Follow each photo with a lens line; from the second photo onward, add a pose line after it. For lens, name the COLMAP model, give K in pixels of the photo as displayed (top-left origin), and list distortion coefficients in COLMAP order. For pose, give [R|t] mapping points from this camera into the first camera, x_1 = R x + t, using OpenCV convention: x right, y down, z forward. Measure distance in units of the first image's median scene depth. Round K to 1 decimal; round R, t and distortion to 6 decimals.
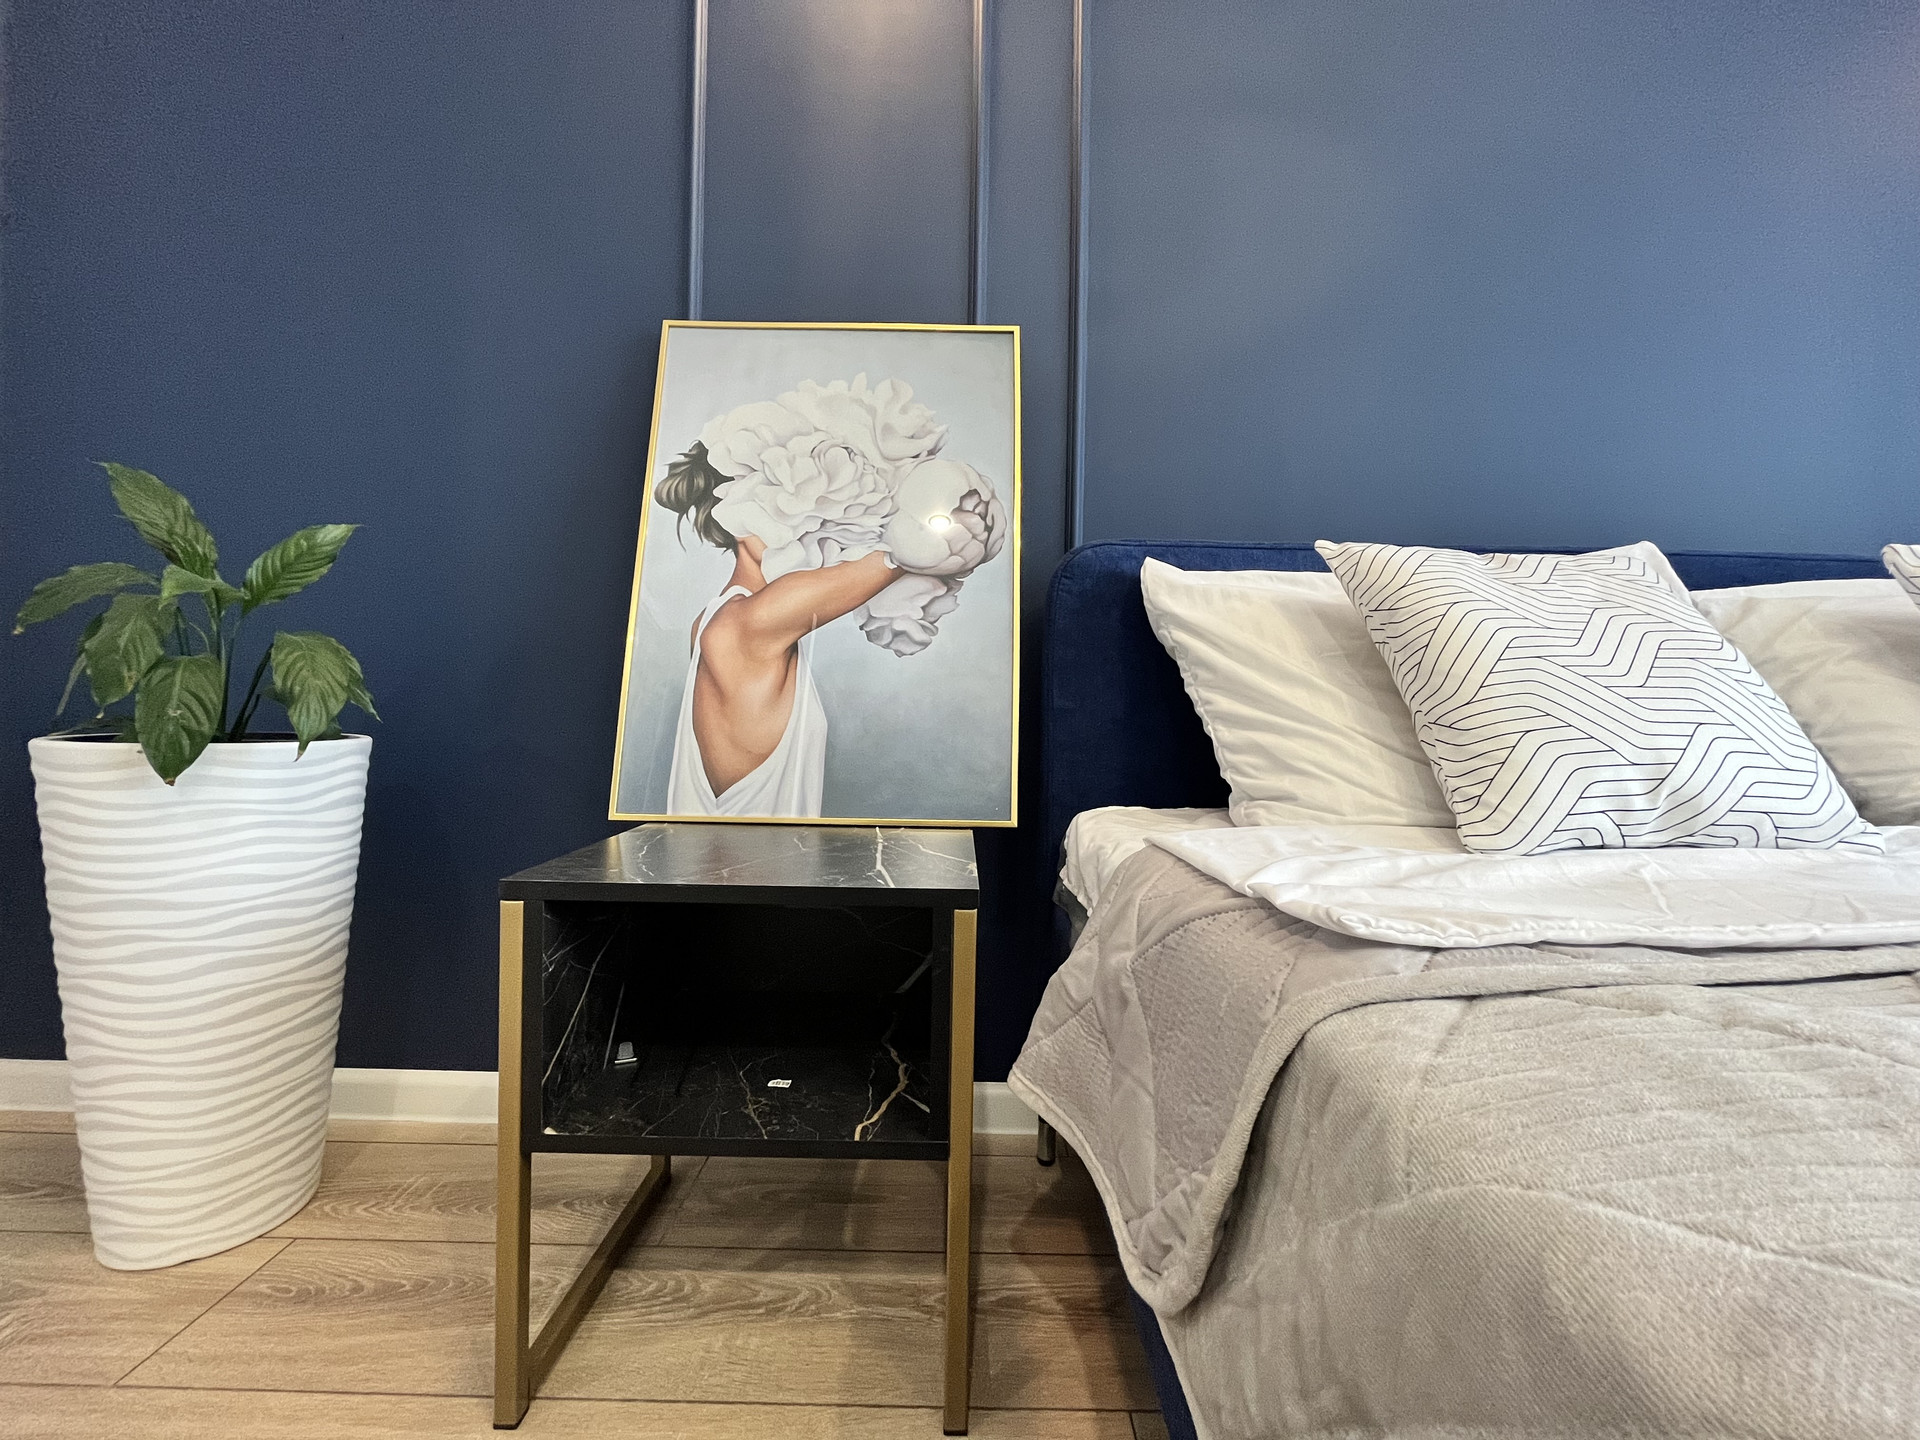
lens RADIAL K [[772.5, 0, 963.2], [0, 772.5, 717.1], [0, 0, 1]] dist [-0.003734, -0.000181]
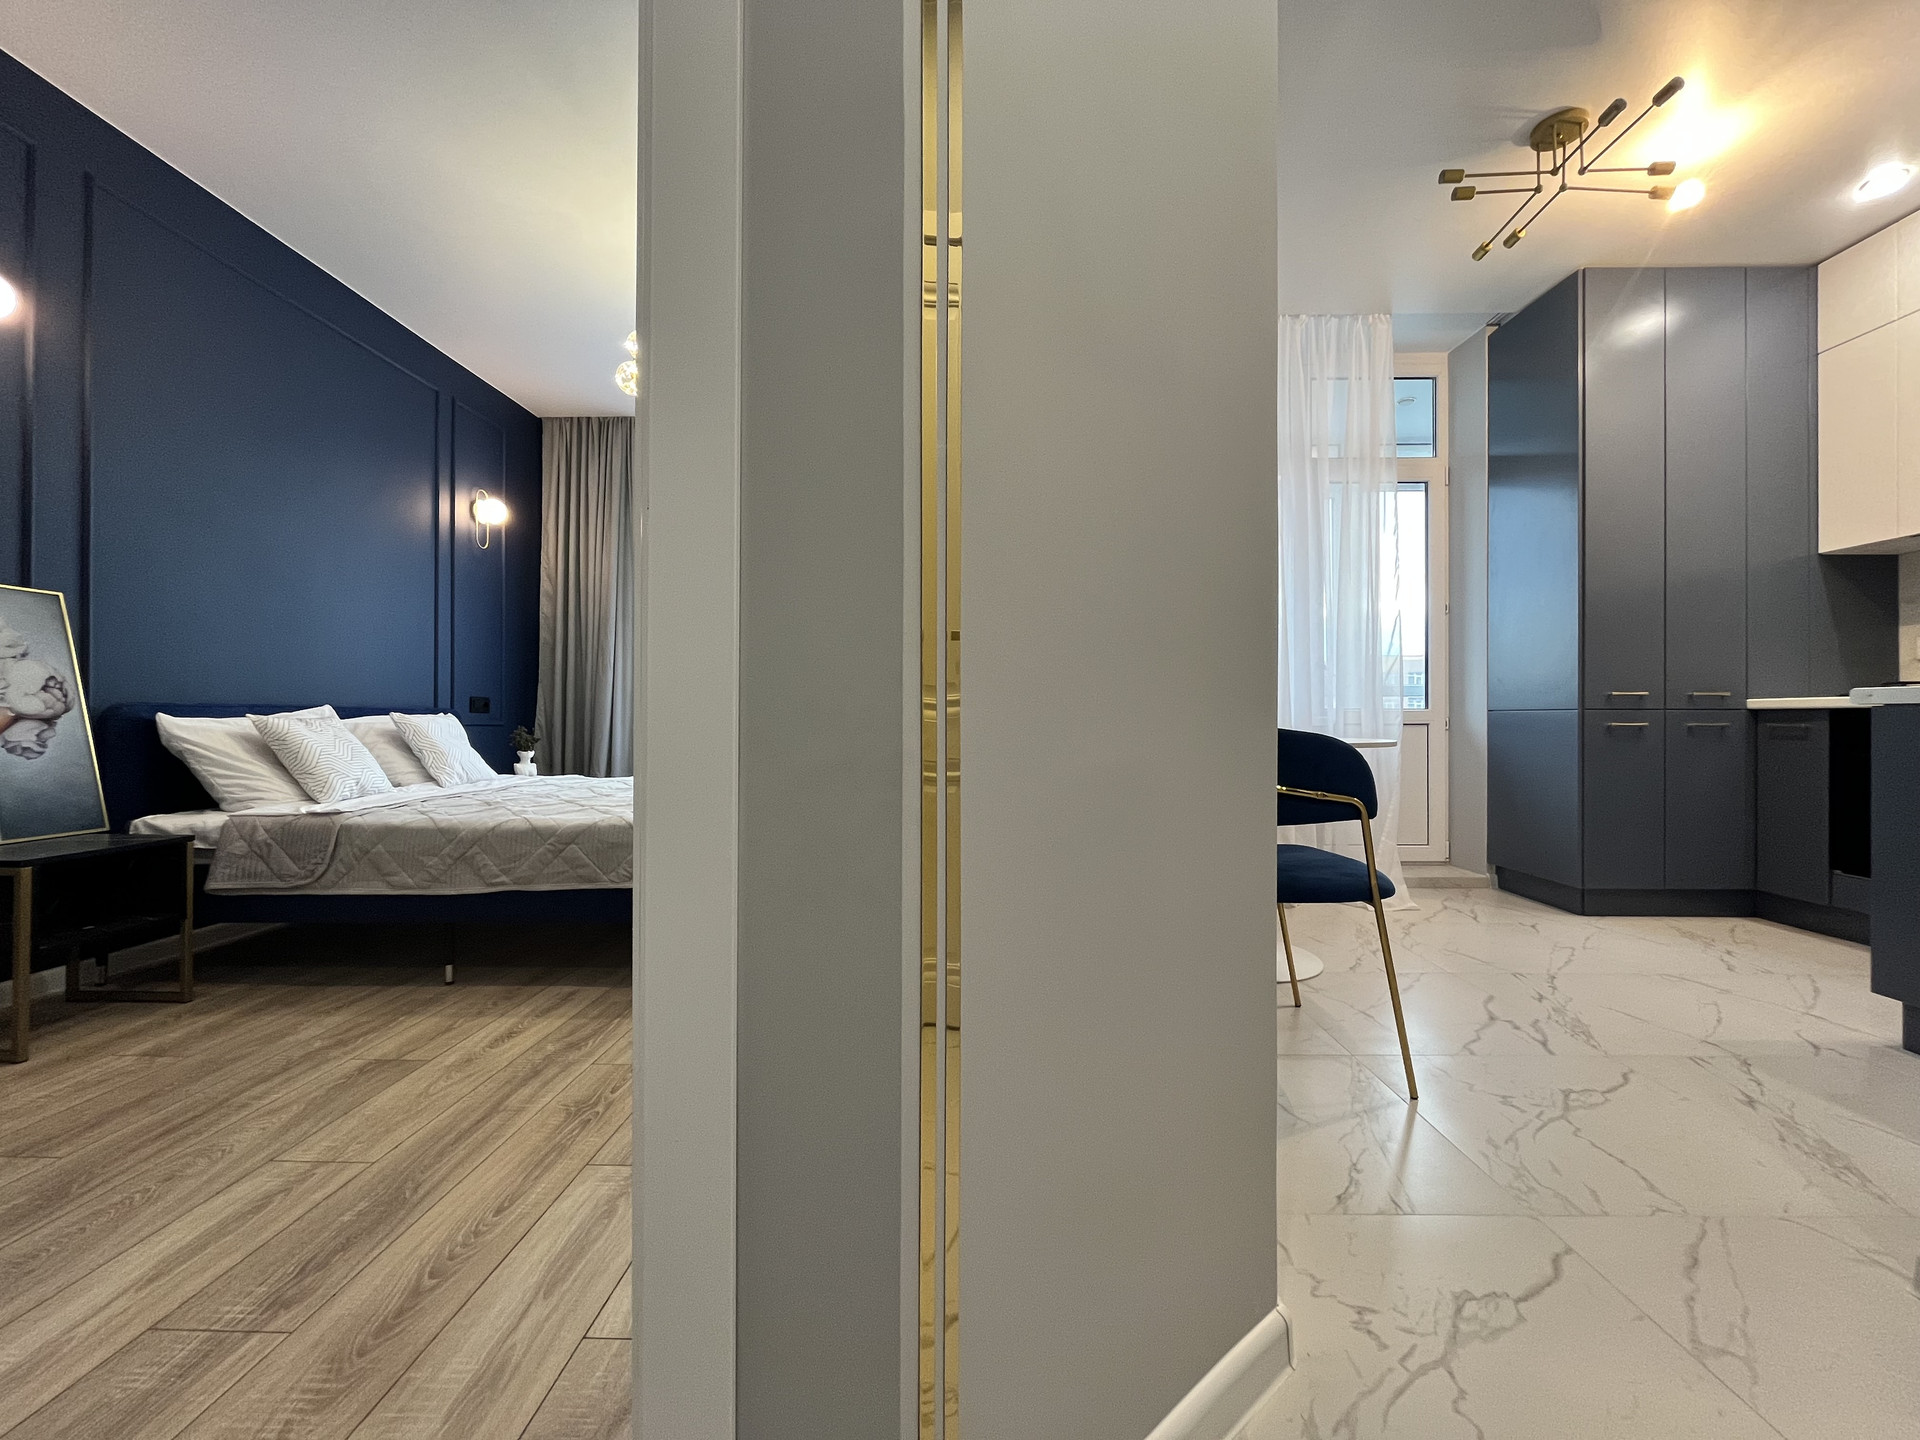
lens RADIAL K [[772.5, 0, 959.3], [0, 772.5, 715.3], [0, 0, 1]] dist [-0.003734, -0.000181]
pose [[0.022348, -0.015111, 0.999636, -2.061896], [0.013137, 0.999804, 0.014820, -0.192853], [-0.999664, 0.012801, 0.022542, -1.531008]]
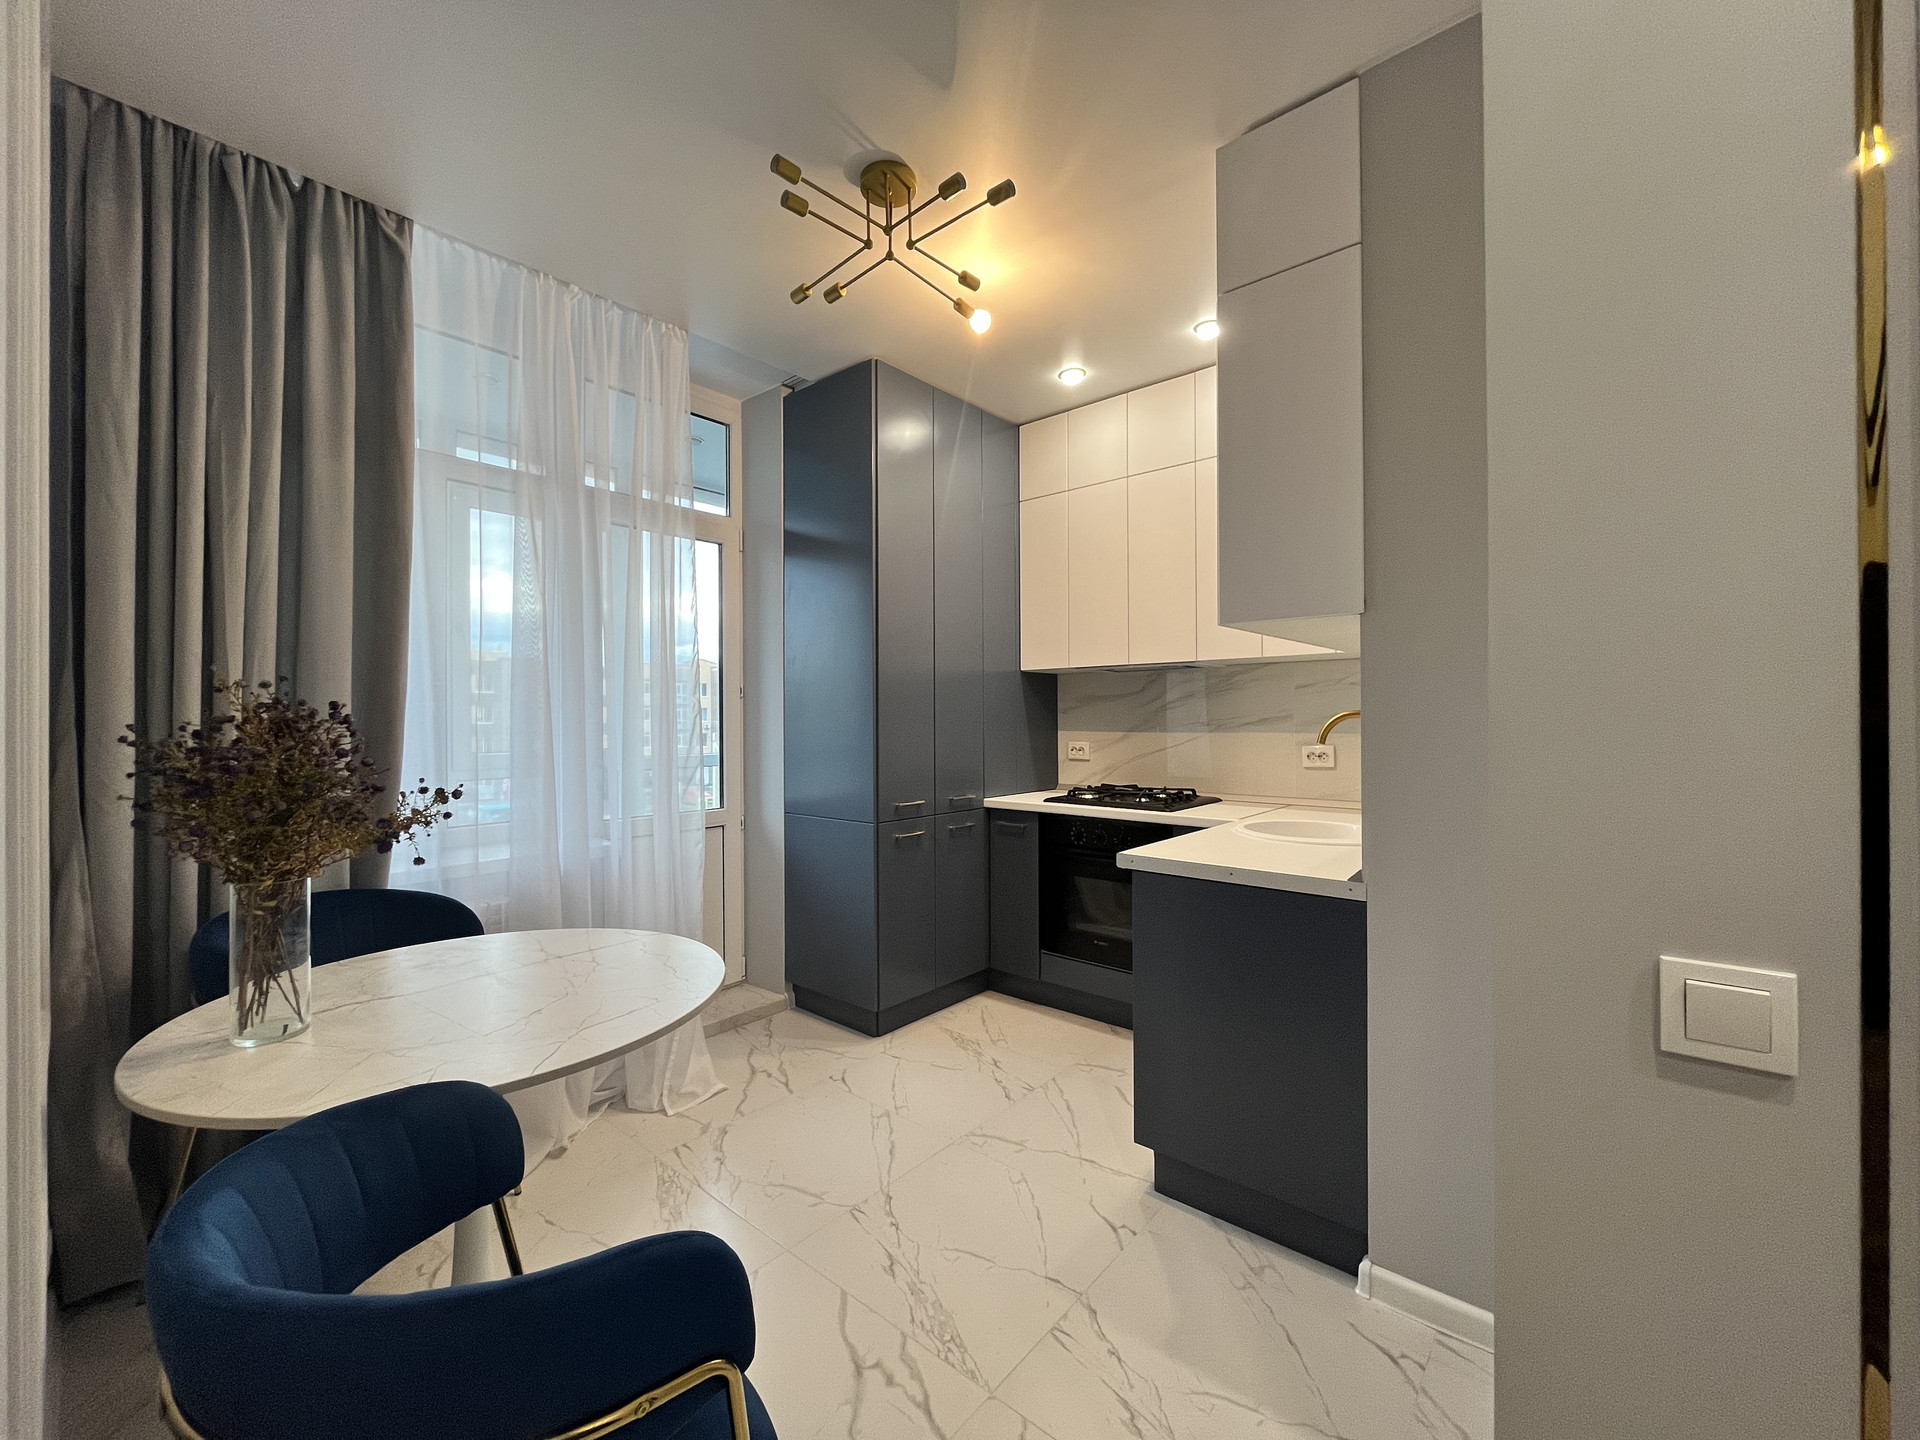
lens RADIAL K [[772.5, 0, 961.3], [0, 772.5, 716.6], [0, 0, 1]] dist [-0.003734, -0.000181]
pose [[-0.762514, -0.013000, 0.646841, -1.088255], [0.000796, 0.999778, 0.021032, -0.594607], [-0.646971, 0.016552, -0.762335, -1.919145]]
